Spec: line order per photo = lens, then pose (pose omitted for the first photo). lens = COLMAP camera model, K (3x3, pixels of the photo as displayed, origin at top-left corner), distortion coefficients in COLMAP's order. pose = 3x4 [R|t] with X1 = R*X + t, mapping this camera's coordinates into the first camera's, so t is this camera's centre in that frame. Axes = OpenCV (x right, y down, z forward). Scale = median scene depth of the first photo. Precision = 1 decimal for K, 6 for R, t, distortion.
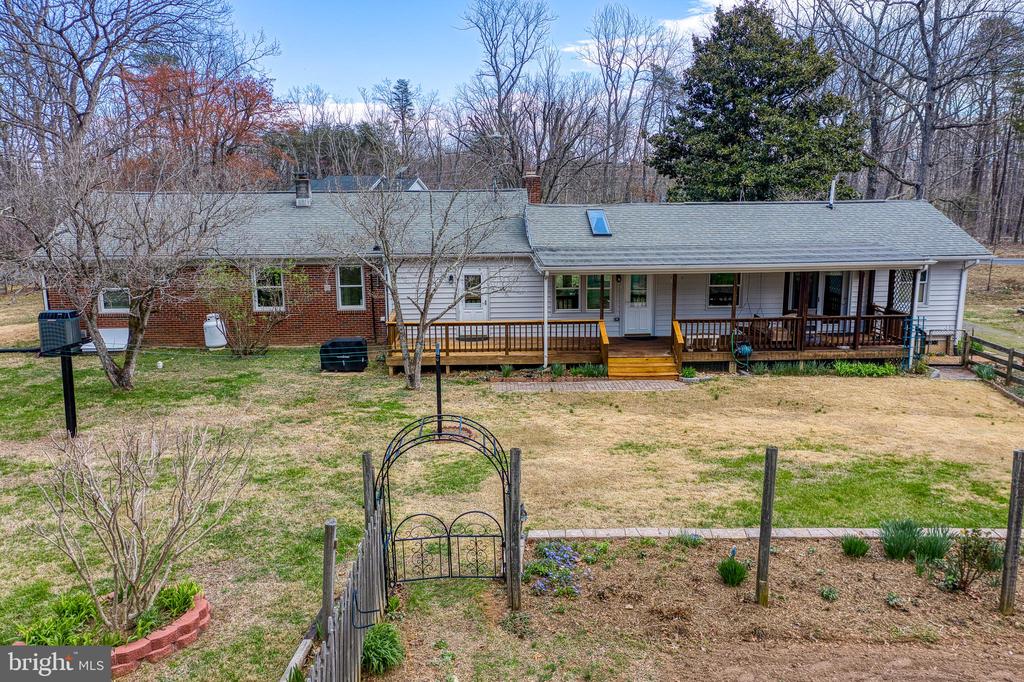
lens RADIAL K [[791.5, 0, 512.0], [0, 791.5, 341.0], [0, 0, 1]] dist [0.014696, 0.086366]
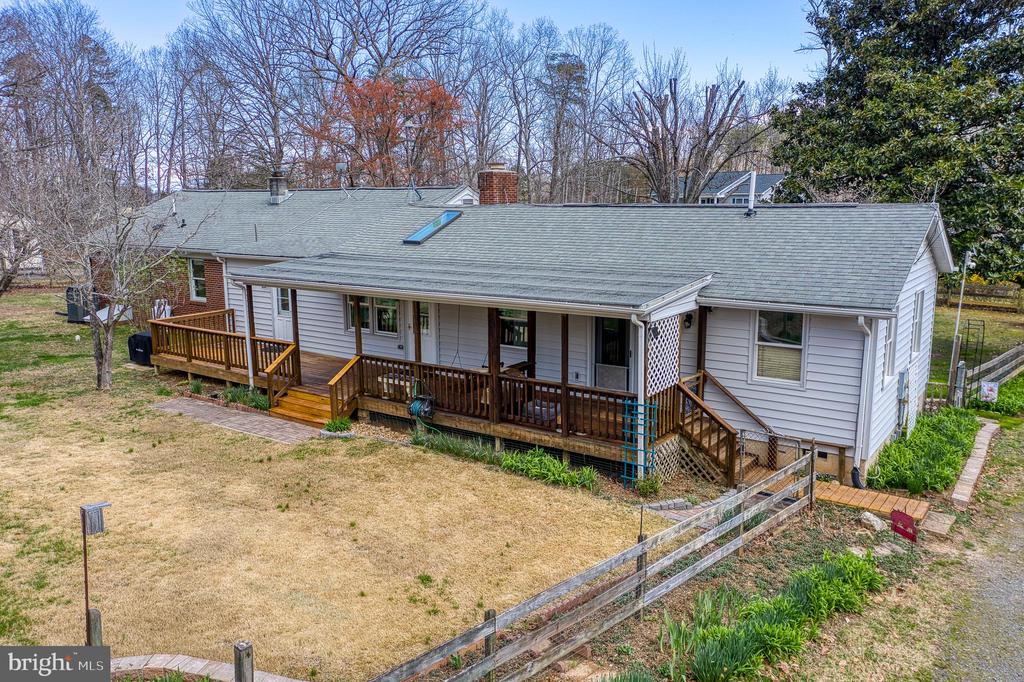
lens RADIAL K [[791.5, 0, 512.0], [0, 791.5, 341.0], [0, 0, 1]] dist [0.014696, 0.086366]
pose [[0.807447, 0.117307, -0.578159, 0.818902], [-0.119281, 0.992253, 0.034739, -0.088308], [0.577755, 0.040913, 0.815184, 0.497086]]
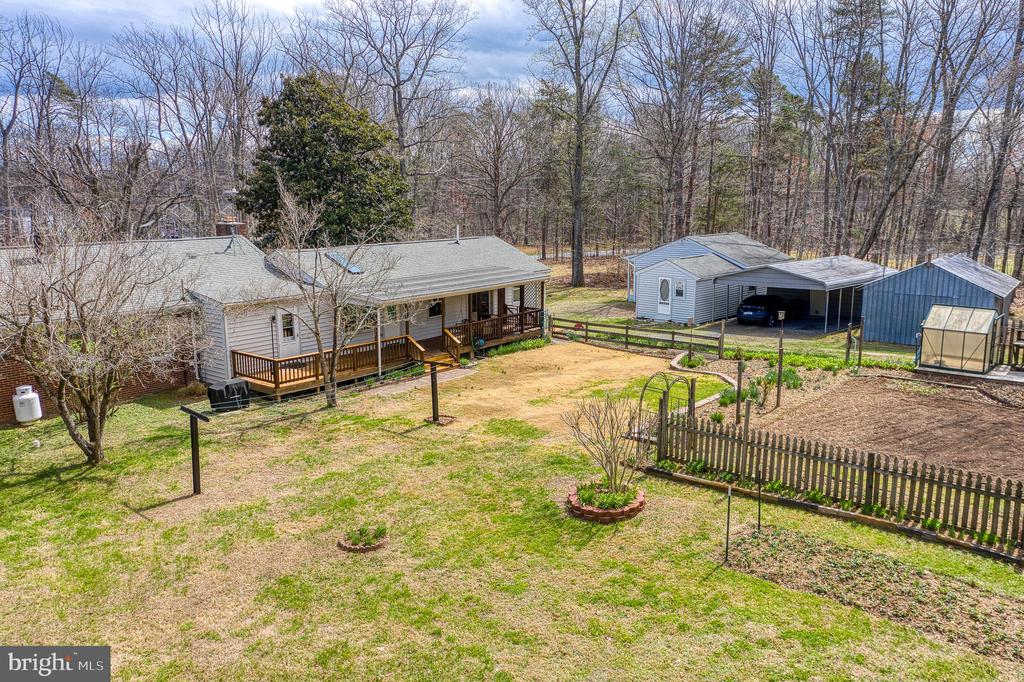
lens RADIAL K [[791.5, 0, 512.0], [0, 791.5, 341.0], [0, 0, 1]] dist [0.014696, 0.086366]
pose [[0.661860, -0.135268, 0.737322, -0.847506], [0.139194, 0.988656, 0.056429, -0.073898], [-0.736591, 0.065283, 0.673181, -0.077379]]
